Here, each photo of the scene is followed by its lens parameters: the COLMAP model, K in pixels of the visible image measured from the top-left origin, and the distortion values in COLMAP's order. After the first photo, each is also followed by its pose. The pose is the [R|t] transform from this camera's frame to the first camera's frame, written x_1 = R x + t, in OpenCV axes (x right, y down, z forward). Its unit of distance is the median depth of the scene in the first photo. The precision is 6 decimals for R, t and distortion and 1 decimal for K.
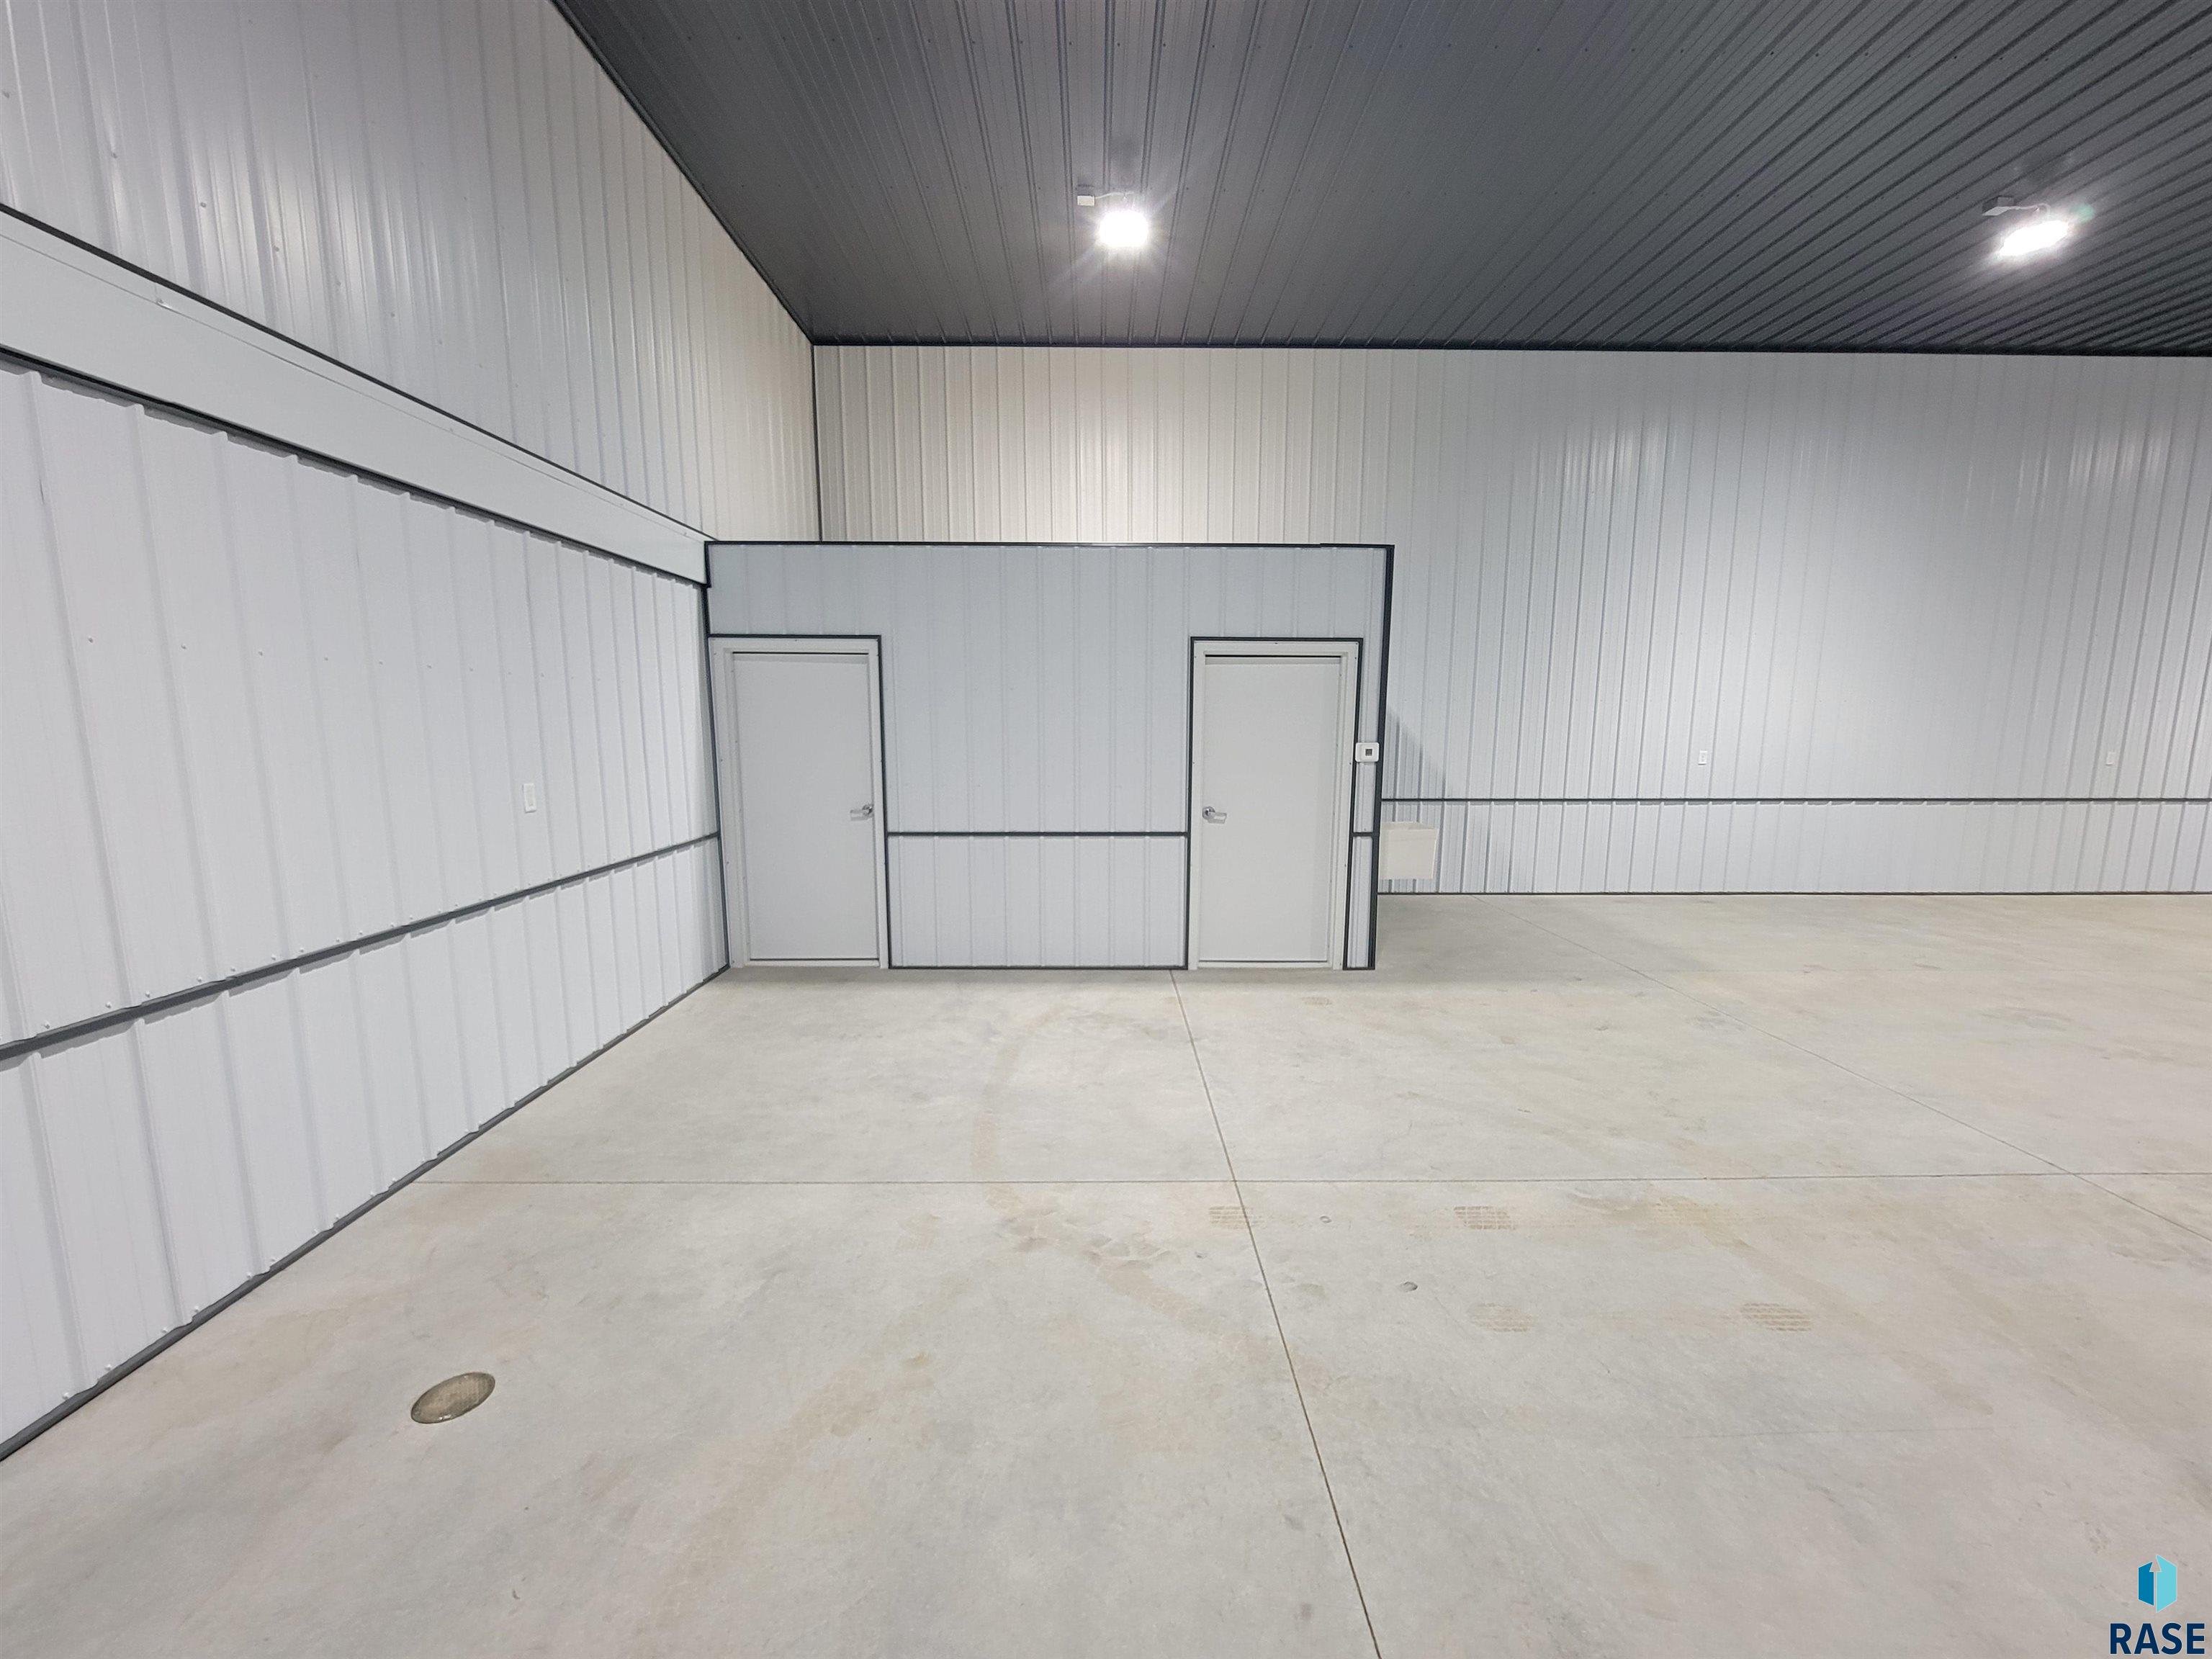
lens RADIAL K [[904.0, 0, 1106.7], [0, 904.0, 860.4], [0, 0, 1]] dist [-0.006820, 0.002942]
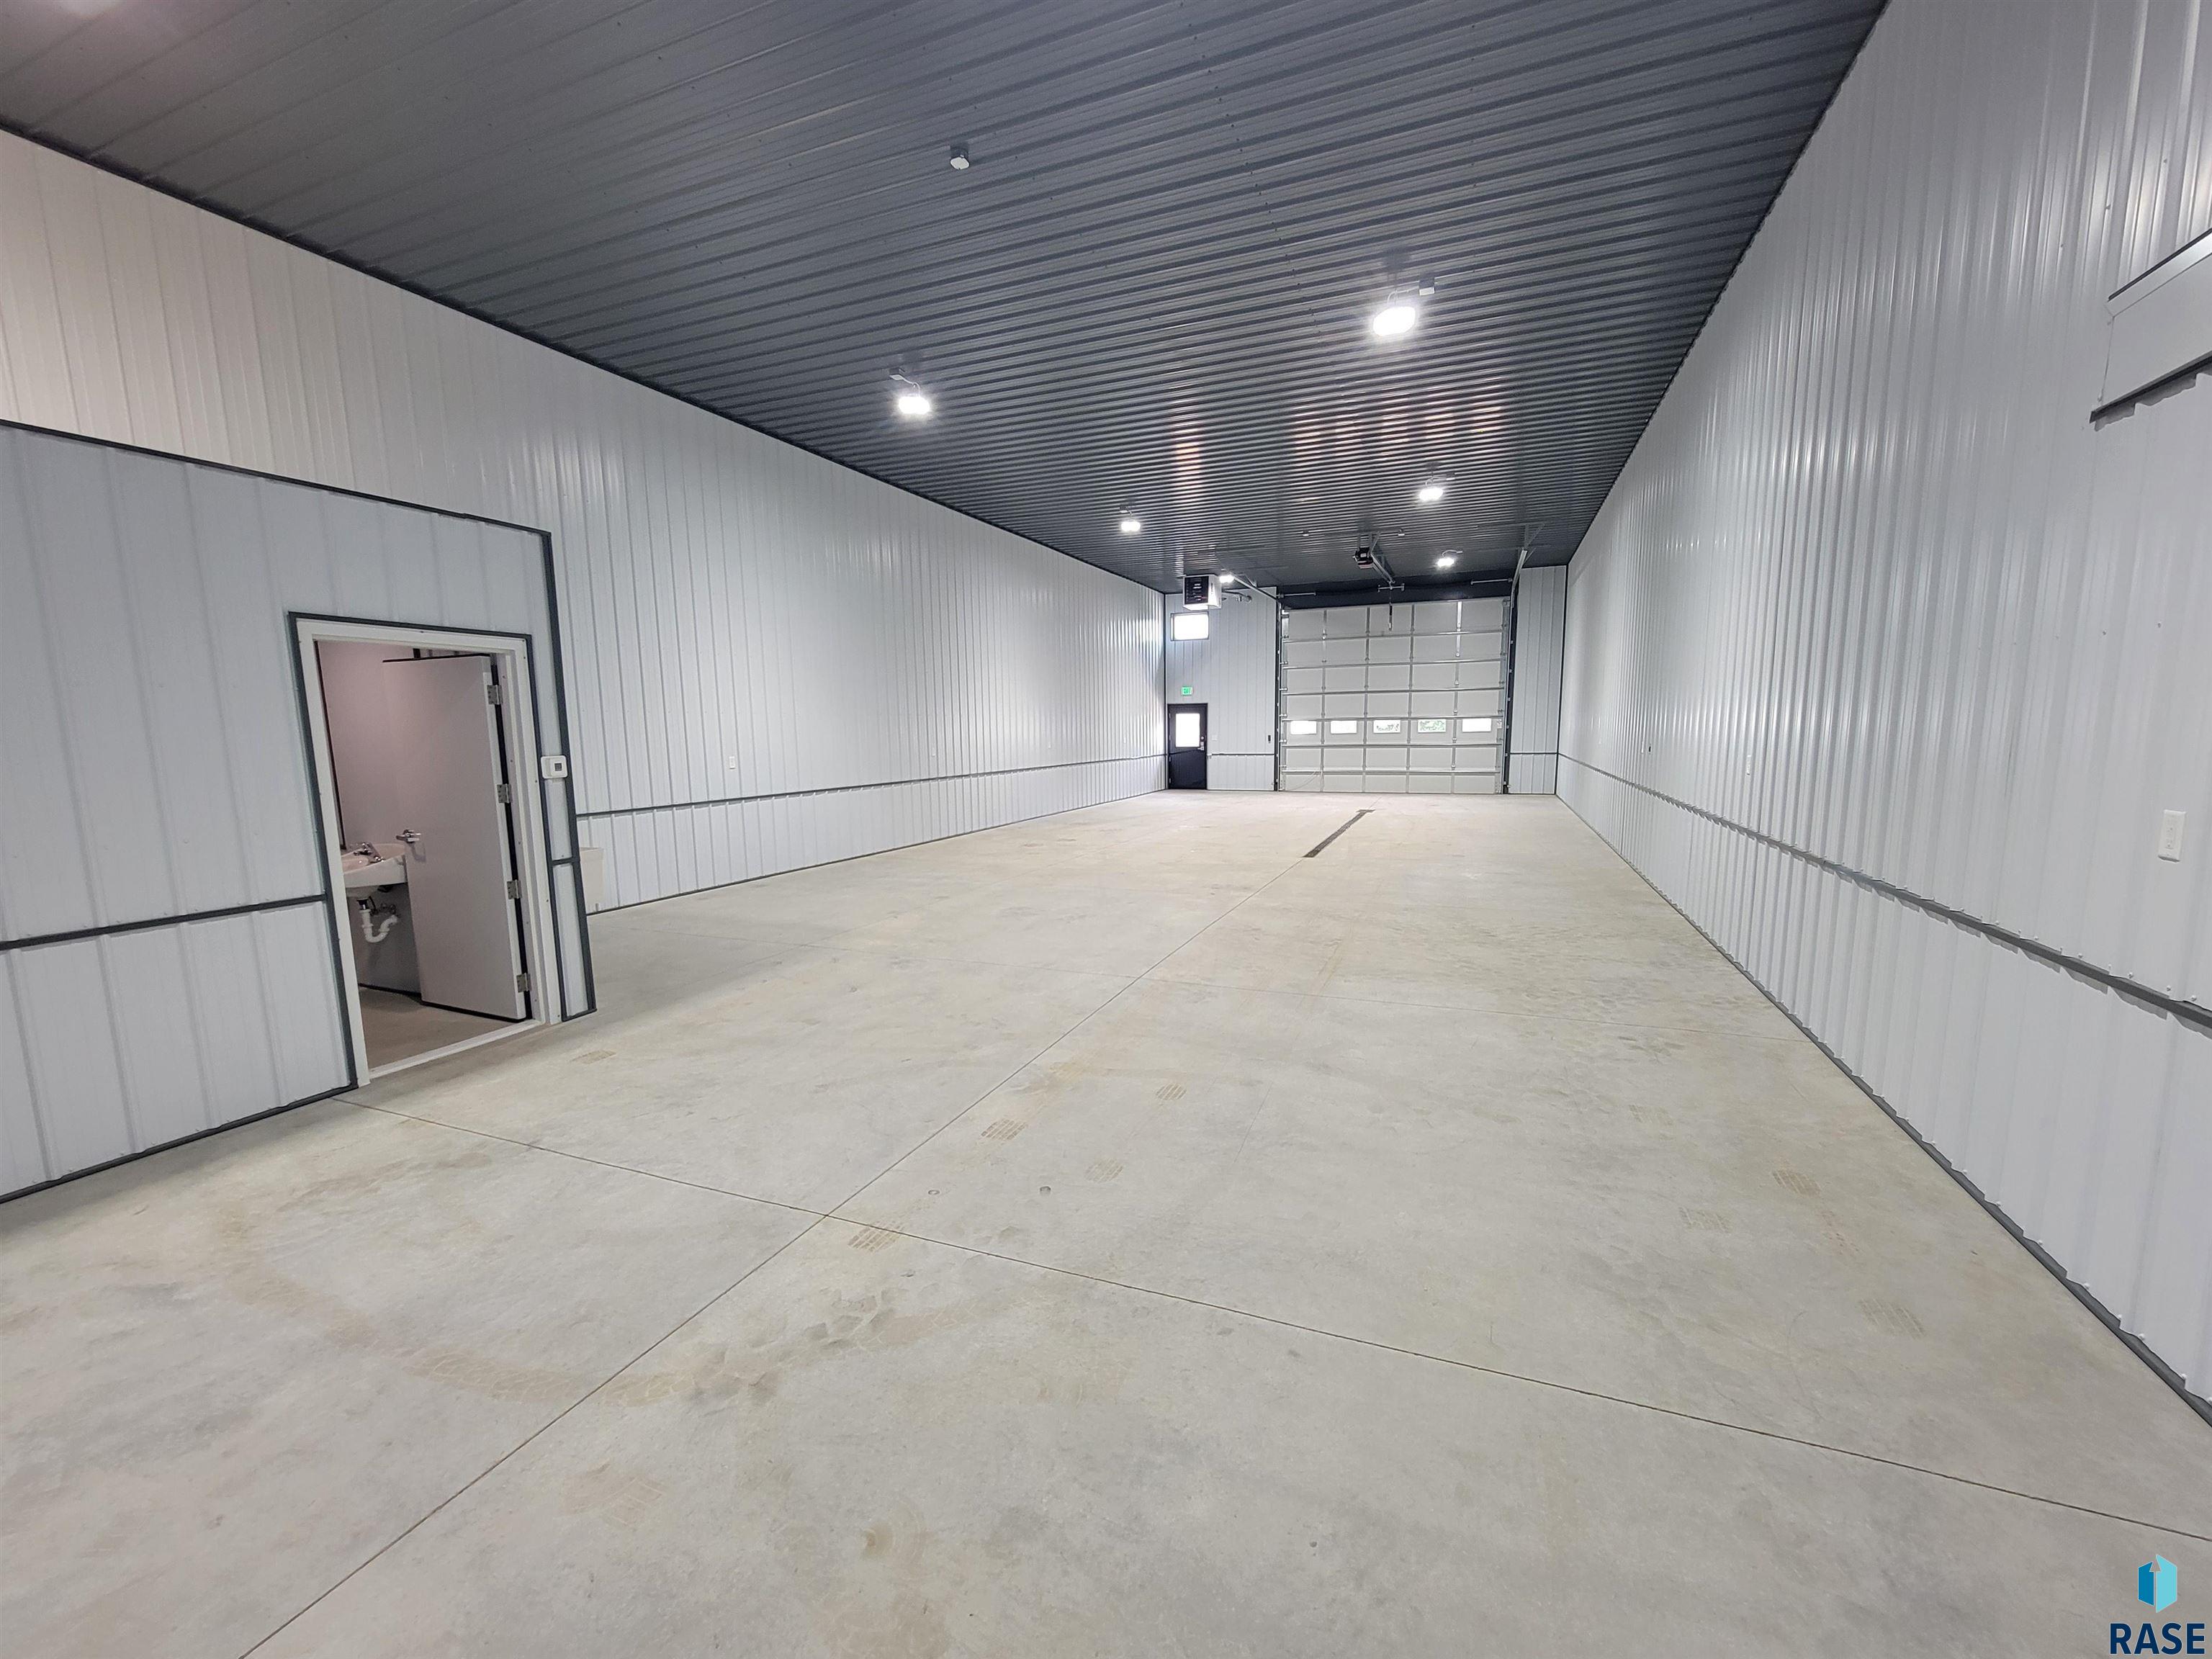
lens RADIAL K [[904.0, 0, 1107.1], [0, 904.0, 850.2], [0, 0, 1]] dist [-0.006820, 0.002942]
pose [[0.388789, -0.130556, 0.912030, -0.346995], [0.154440, 0.985137, 0.075185, -0.027509], [-0.908290, 0.111623, 0.403174, 0.199545]]
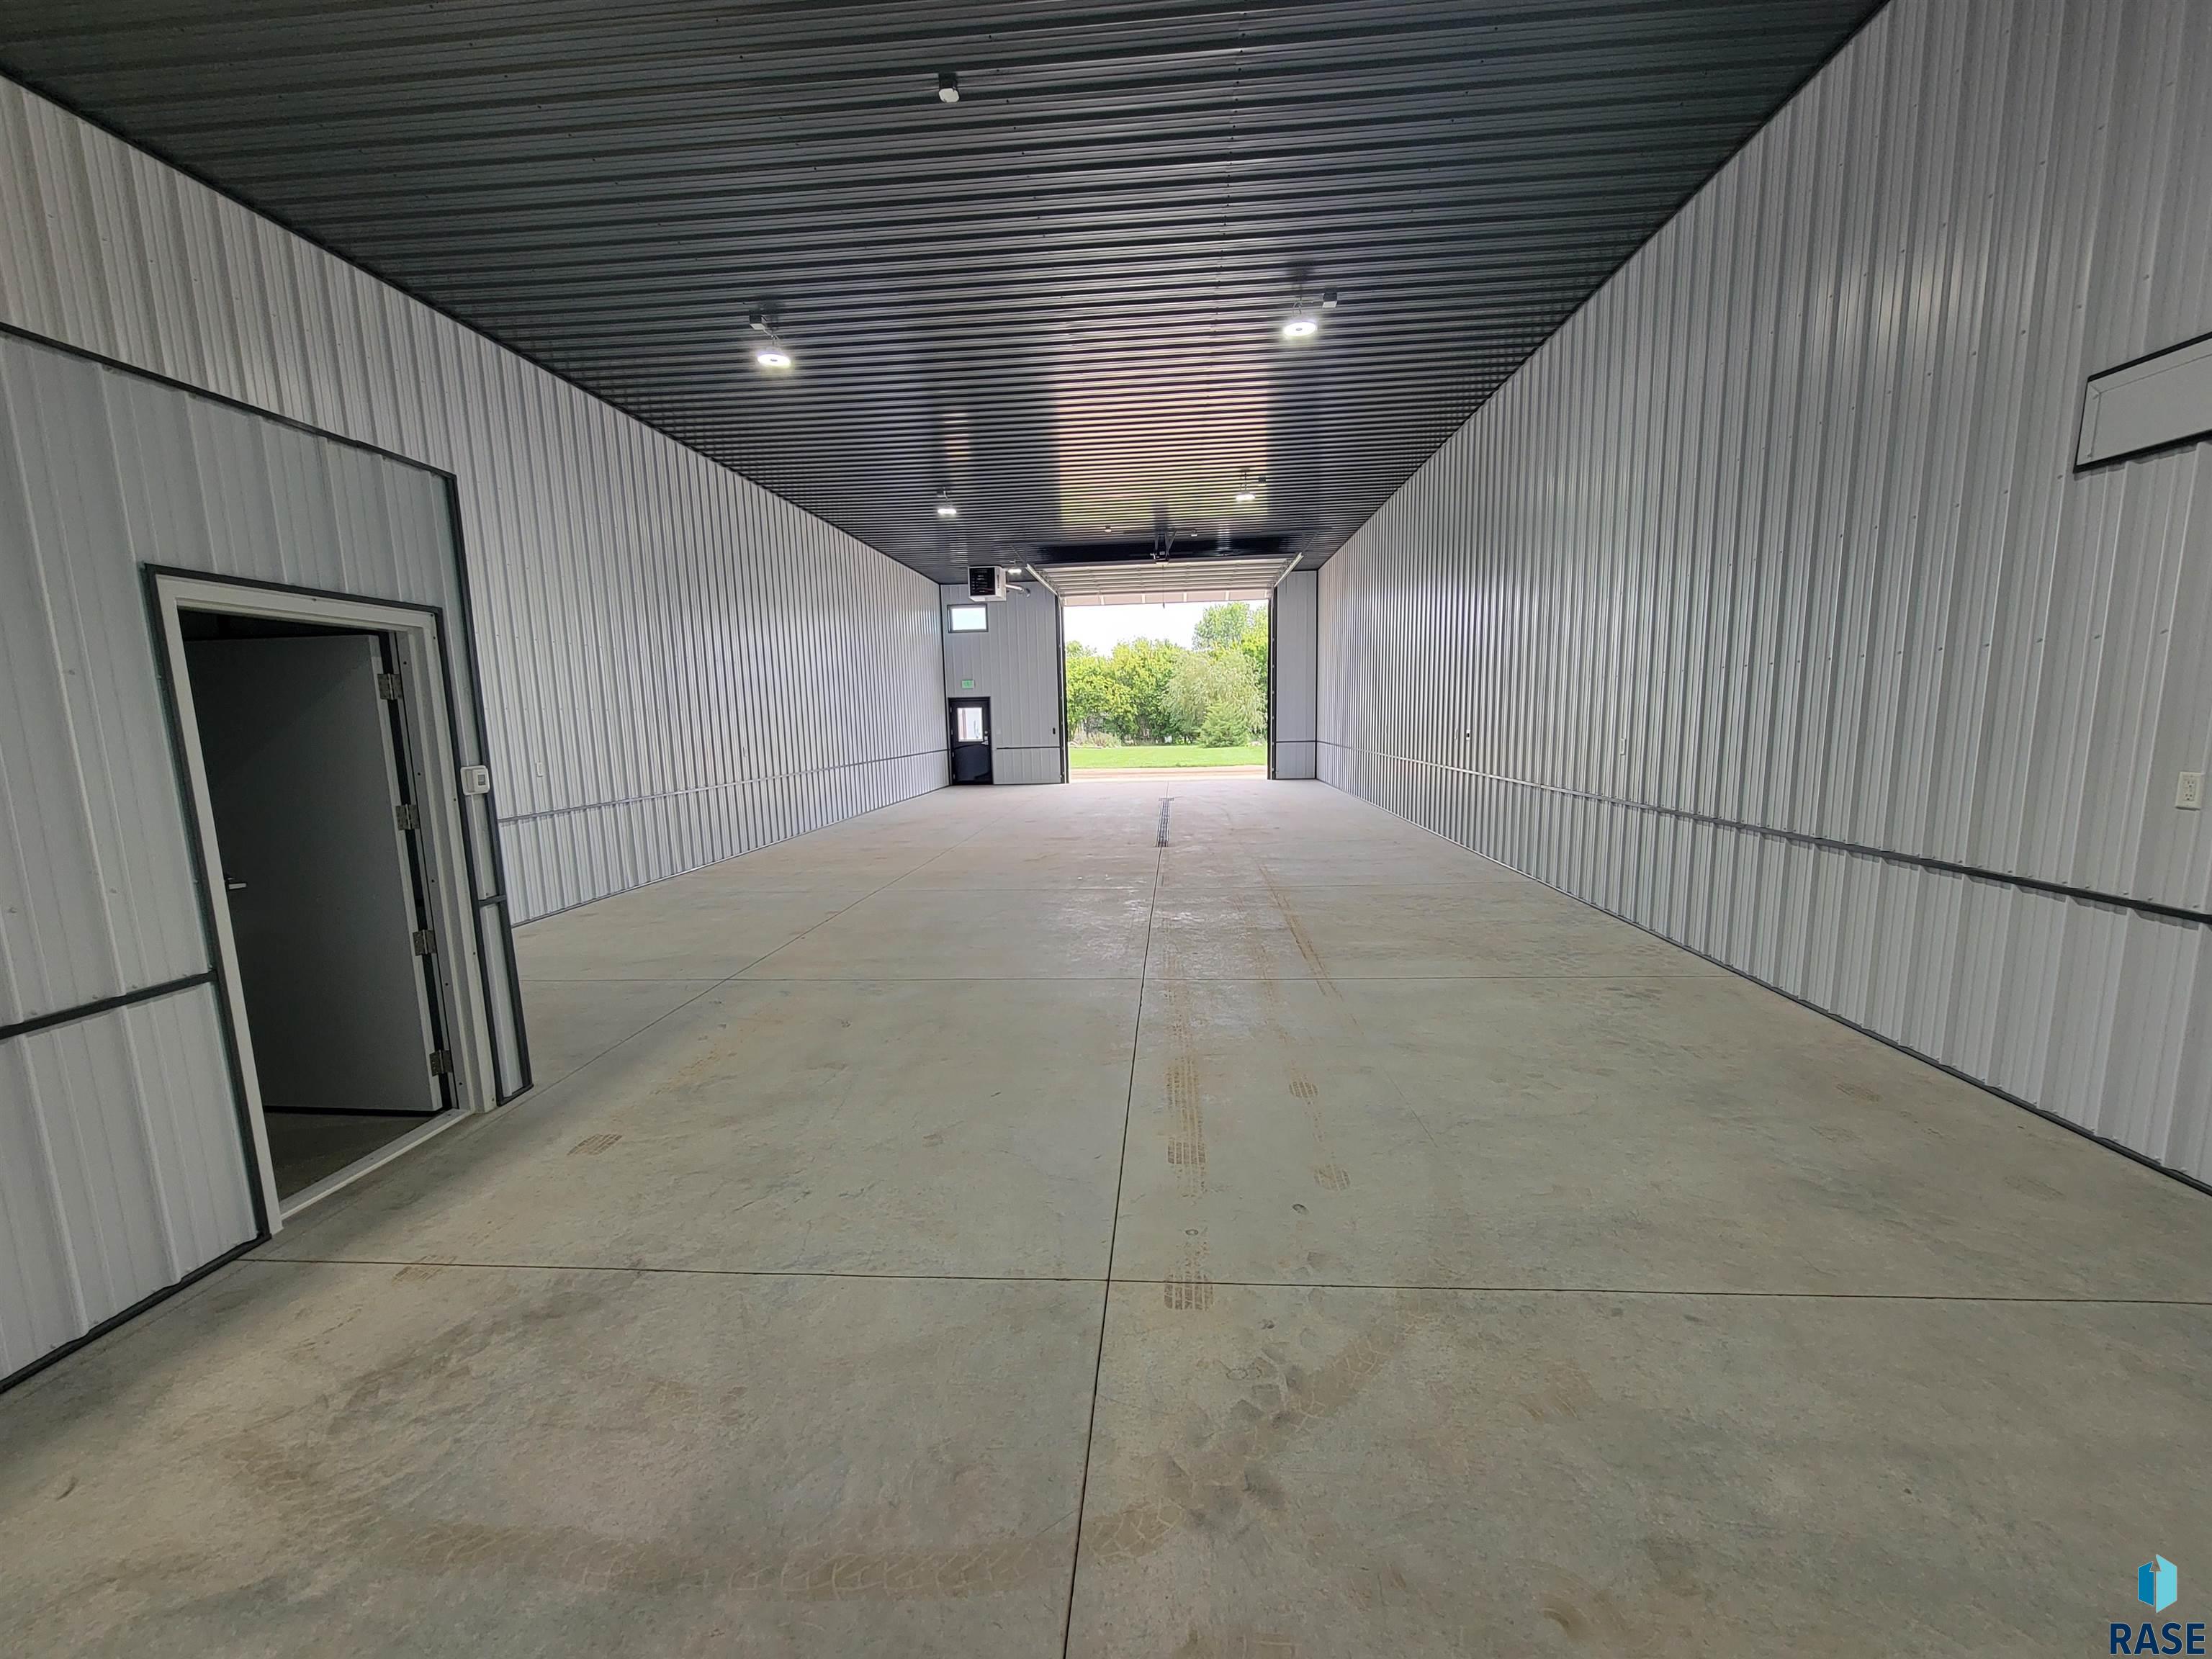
lens RADIAL K [[904.0, 0, 1107.9], [0, 904.0, 849.1], [0, 0, 1]] dist [-0.006820, 0.002942]
pose [[0.086629, -0.148607, 0.985095, -0.383324], [0.176549, 0.975451, 0.131627, -0.085006], [-0.980472, 0.162515, 0.110739, 0.534379]]
